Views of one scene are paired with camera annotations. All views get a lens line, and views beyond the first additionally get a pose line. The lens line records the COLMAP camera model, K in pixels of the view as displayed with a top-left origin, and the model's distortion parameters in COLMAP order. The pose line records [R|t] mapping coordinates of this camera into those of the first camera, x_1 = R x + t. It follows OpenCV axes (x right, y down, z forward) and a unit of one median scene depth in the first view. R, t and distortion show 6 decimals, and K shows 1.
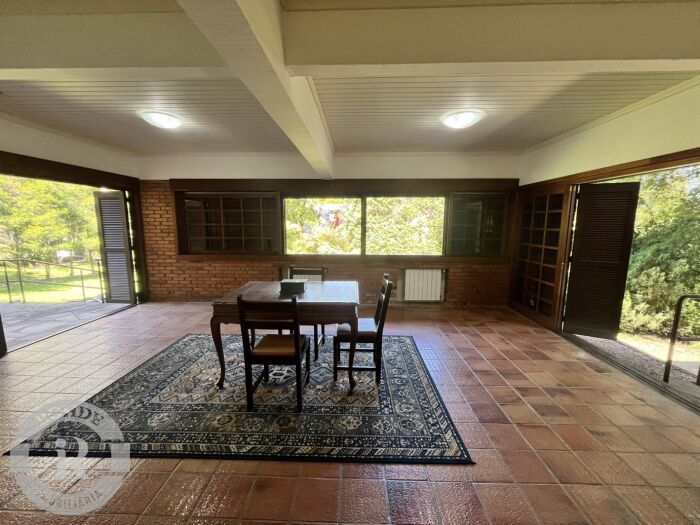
lens RADIAL K [[280.5, 0, 348.3], [0, 280.5, 262.6], [0, 0, 1]] dist [-0.003103, -0.000557]
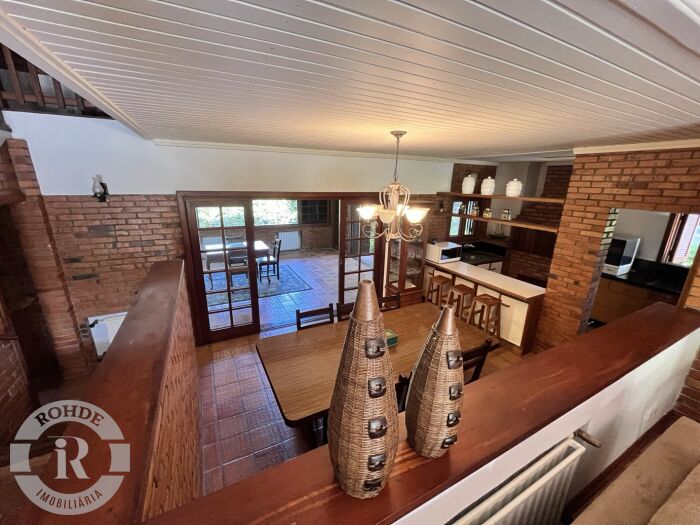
lens RADIAL K [[280.5, 0, 350.6], [0, 280.5, 262.0], [0, 0, 1]] dist [-0.003103, -0.000557]
pose [[0.871064, -0.130201, 0.473598, -0.243926], [0.055185, 0.984063, 0.169038, -0.062509], [-0.488060, -0.121108, 0.864367, -0.714465]]
